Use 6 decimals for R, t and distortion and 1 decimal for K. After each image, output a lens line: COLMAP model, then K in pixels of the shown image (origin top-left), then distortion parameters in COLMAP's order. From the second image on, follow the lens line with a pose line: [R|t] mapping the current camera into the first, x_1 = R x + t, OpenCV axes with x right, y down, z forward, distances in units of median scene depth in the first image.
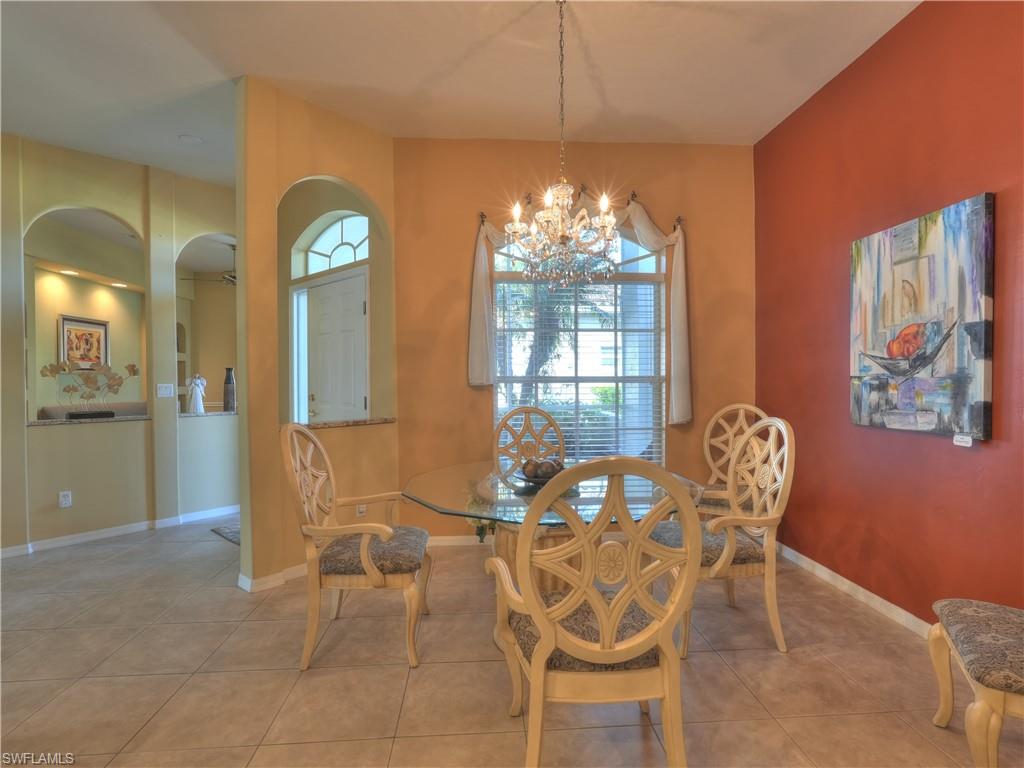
lens RADIAL K [[507.6, 0, 512.0], [0, 507.6, 384.0], [0, 0, 1]] dist [-0.007836, 0.000723]
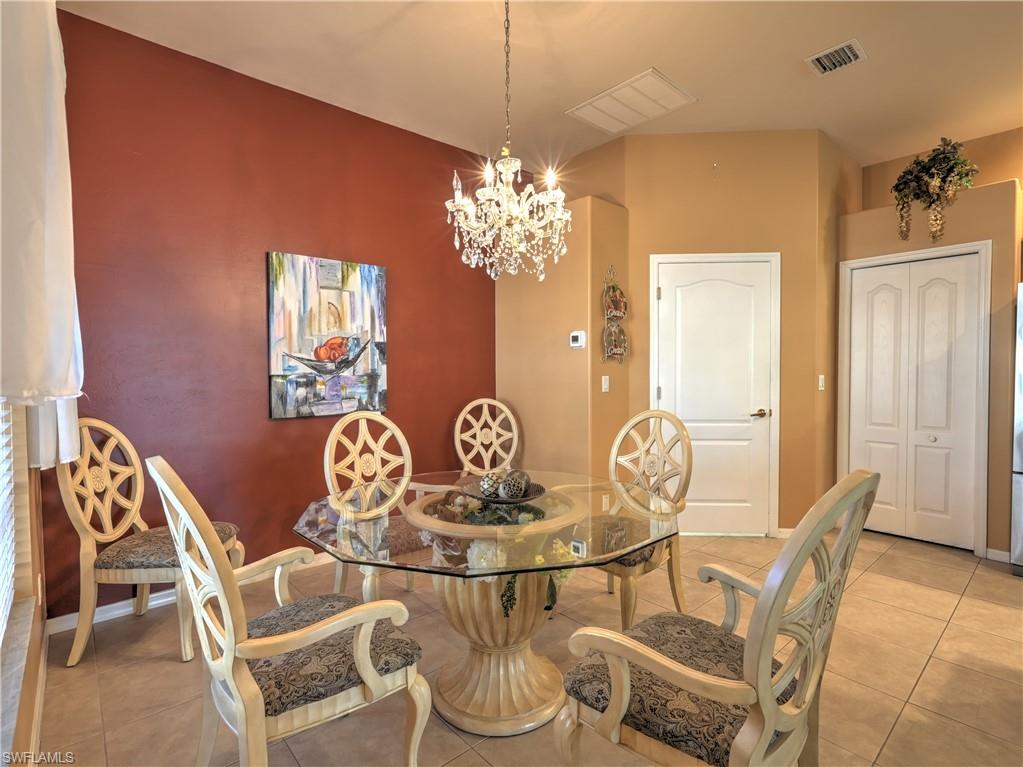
lens RADIAL K [[507.1, 0, 511.5], [0, 507.1, 383.5], [0, 0, 1]] dist [-0.007836, 0.000723]
pose [[-0.612873, -0.004934, 0.790166, -0.568631], [0.021064, 0.999523, 0.022579, -0.012196], [-0.789901, 0.030482, -0.612477, 1.437175]]
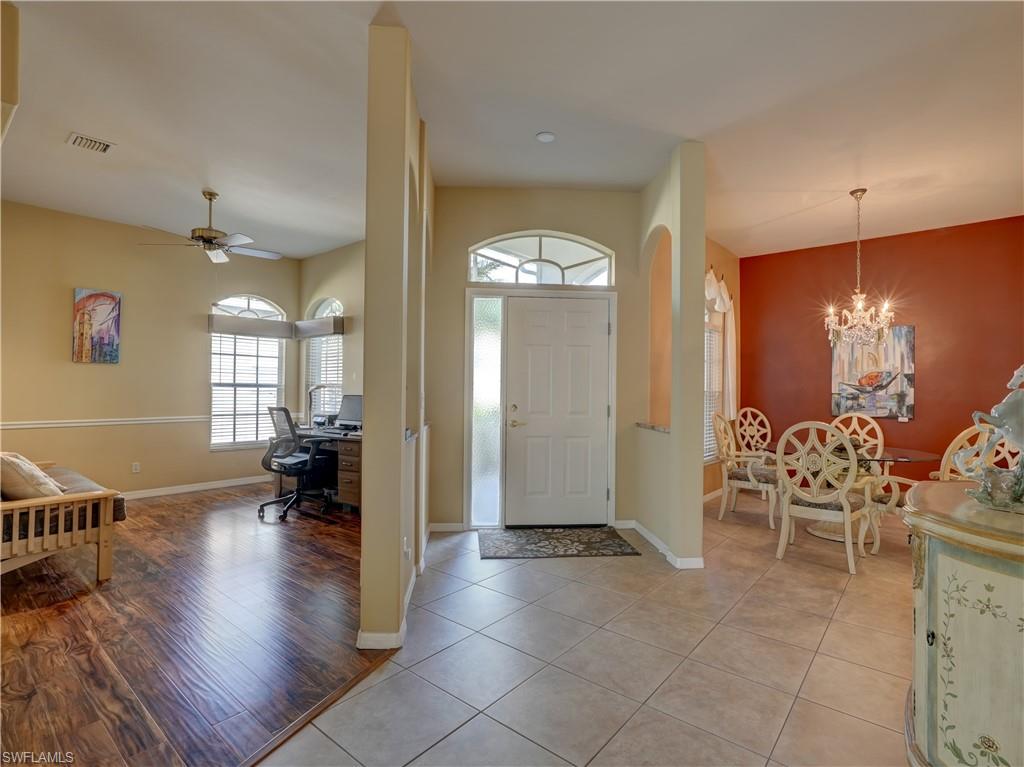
lens RADIAL K [[507.6, 0, 512.0], [0, 507.6, 383.5], [0, 0, 1]] dist [-0.007836, 0.000723]
pose [[0.690189, 0.023773, 0.723239, -2.030701], [-0.007543, 0.999642, -0.025660, 0.009694], [-0.723590, 0.012255, 0.690121, 0.581754]]
